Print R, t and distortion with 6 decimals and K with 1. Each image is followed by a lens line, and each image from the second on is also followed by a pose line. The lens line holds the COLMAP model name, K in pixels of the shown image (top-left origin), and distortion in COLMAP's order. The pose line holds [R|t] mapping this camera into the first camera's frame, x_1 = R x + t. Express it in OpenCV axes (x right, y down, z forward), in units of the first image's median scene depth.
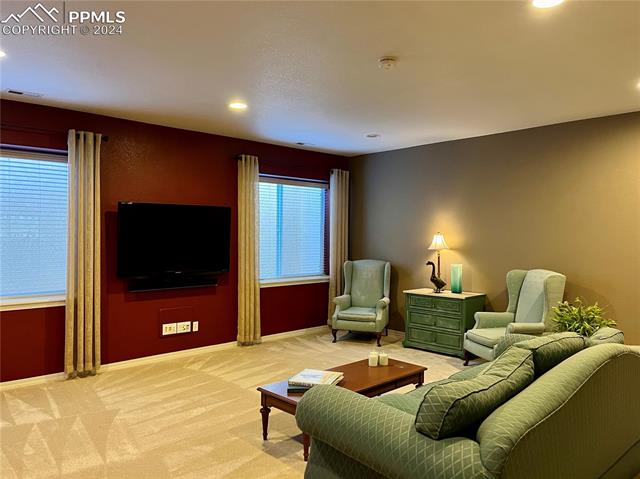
lens RADIAL K [[488.0, 0, 323.9], [0, 488.0, 239.9], [0, 0, 1]] dist [0.058134, -0.075372]
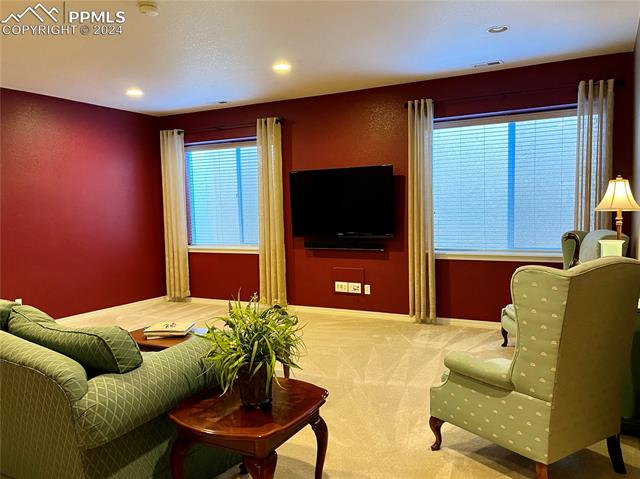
lens RADIAL K [[488.0, 0, 325.8], [0, 488.0, 238.0], [0, 0, 1]] dist [0.058134, -0.075372]
pose [[0.339131, 0.061055, -0.938756, 0.655460], [0.022514, 0.997079, 0.072982, -0.001812], [0.940470, -0.045885, 0.336766, 0.614694]]
